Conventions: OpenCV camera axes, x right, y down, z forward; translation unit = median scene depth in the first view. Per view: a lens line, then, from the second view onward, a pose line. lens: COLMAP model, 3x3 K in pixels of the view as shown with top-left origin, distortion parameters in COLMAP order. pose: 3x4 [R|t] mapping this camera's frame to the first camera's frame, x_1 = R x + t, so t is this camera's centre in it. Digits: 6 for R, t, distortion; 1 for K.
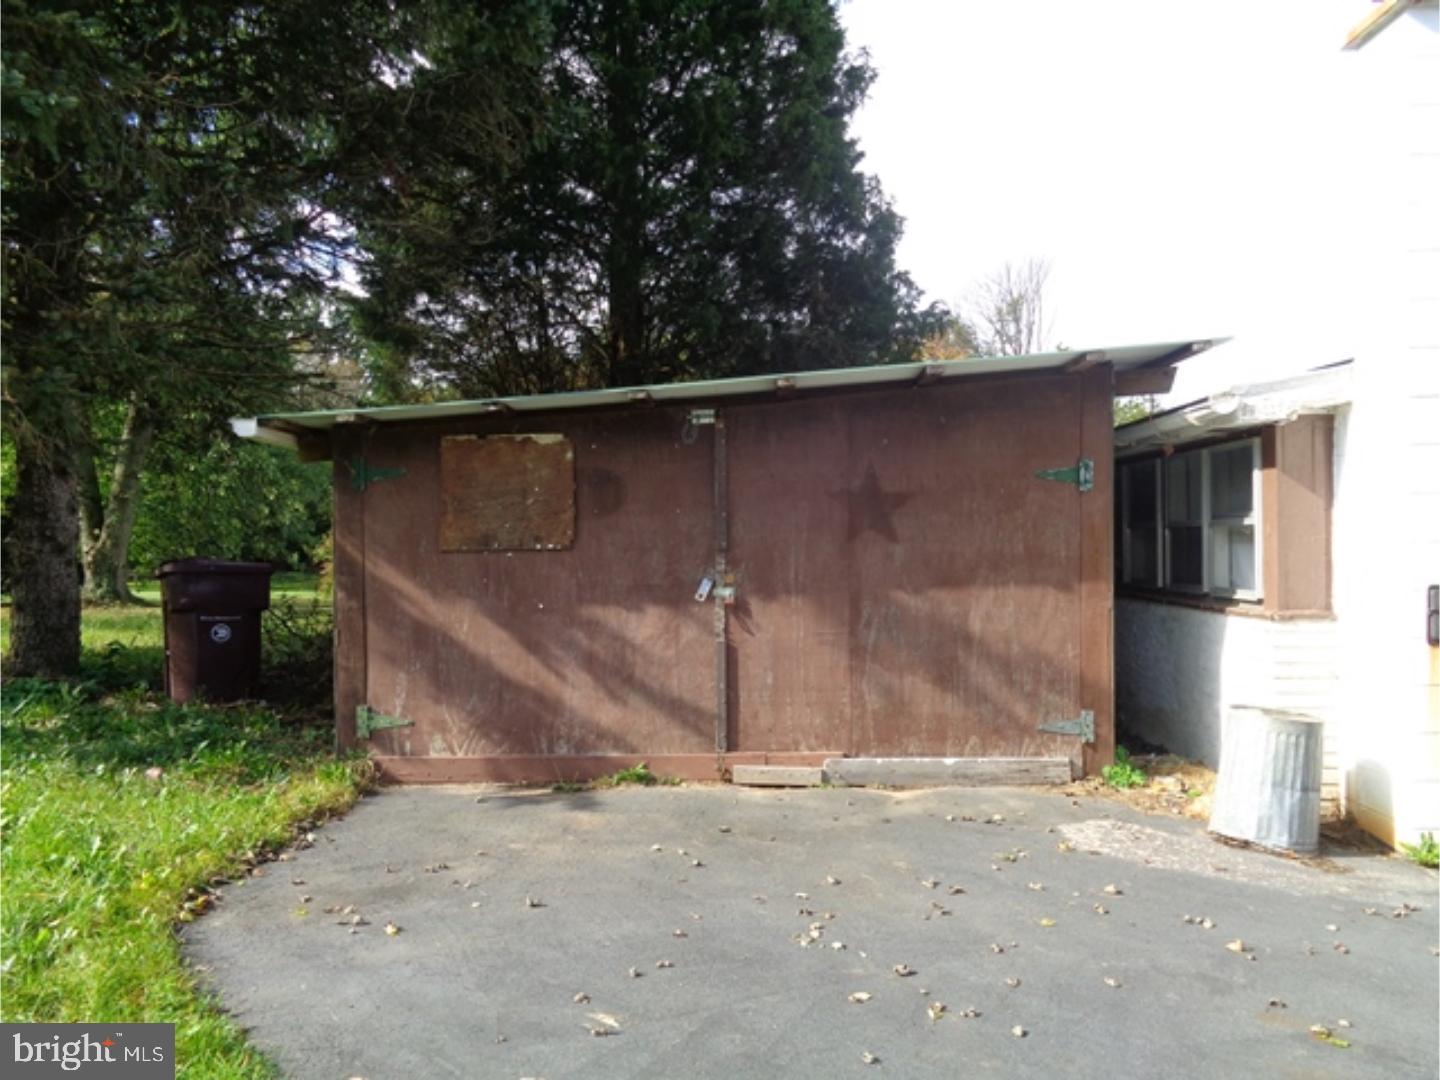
lens RADIAL K [[1073.4, 0, 721.6], [0, 1073.4, 542.8], [0, 0, 1]] dist [-0.000094, 0.002626]
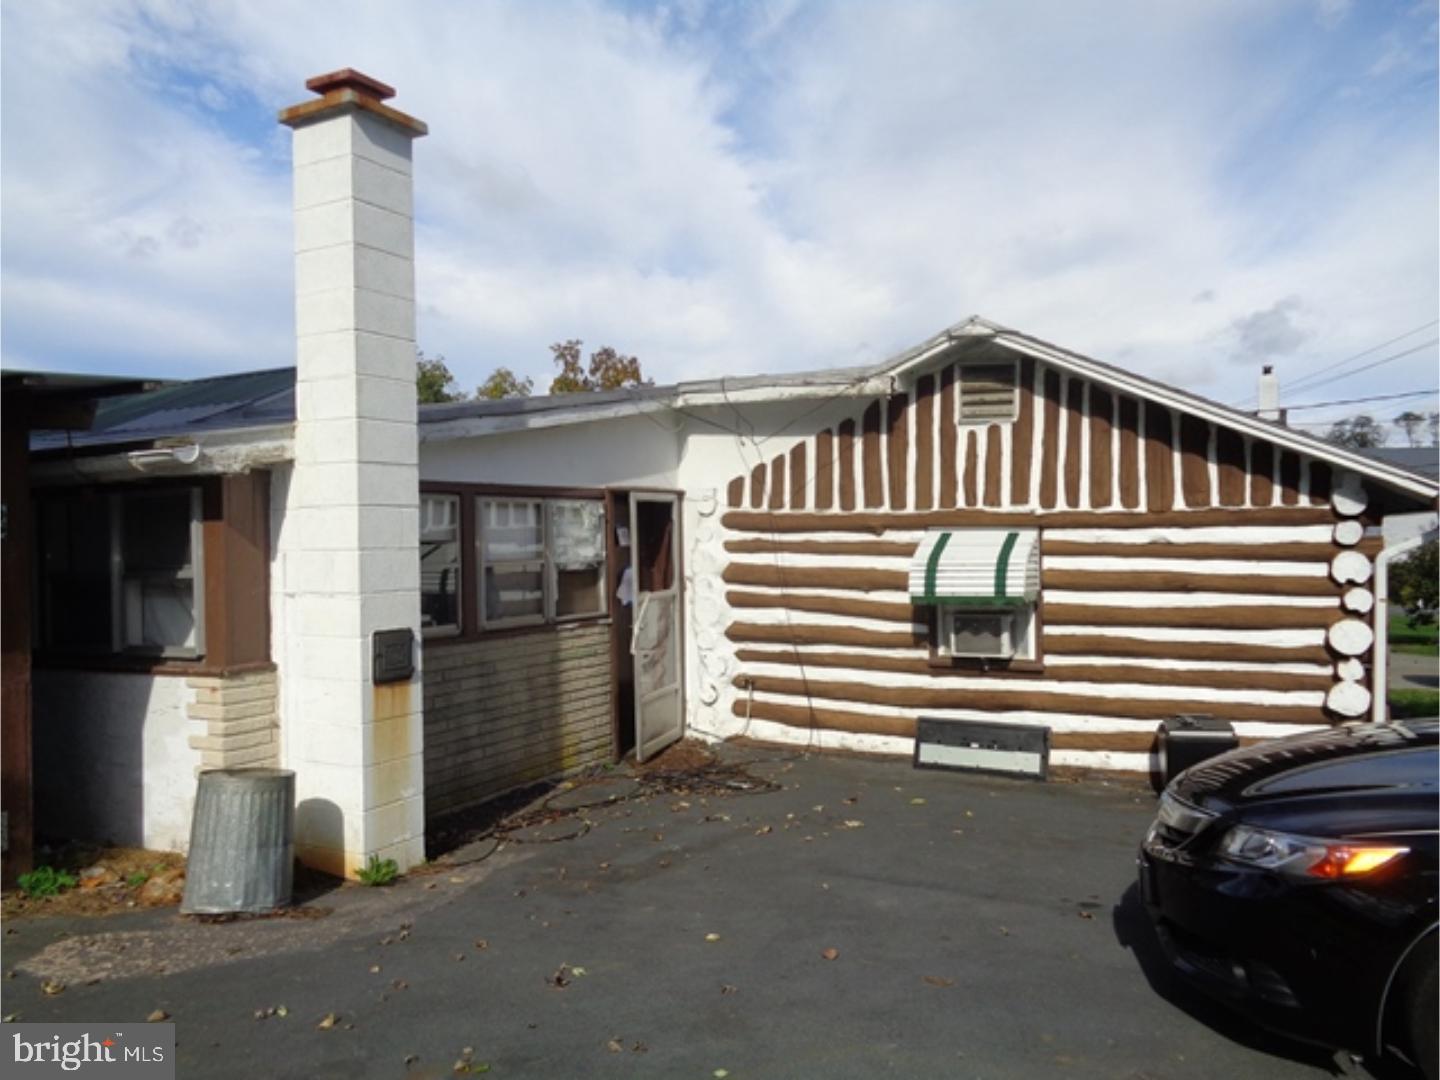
lens RADIAL K [[1073.4, 0, 721.1], [0, 1073.4, 536.1], [0, 0, 1]] dist [-0.000094, 0.002626]
pose [[0.433285, 0.011268, 0.901186, -0.188387], [0.020641, 0.999535, -0.022422, -0.026948], [-0.901020, 0.028316, 0.432851, 0.185254]]
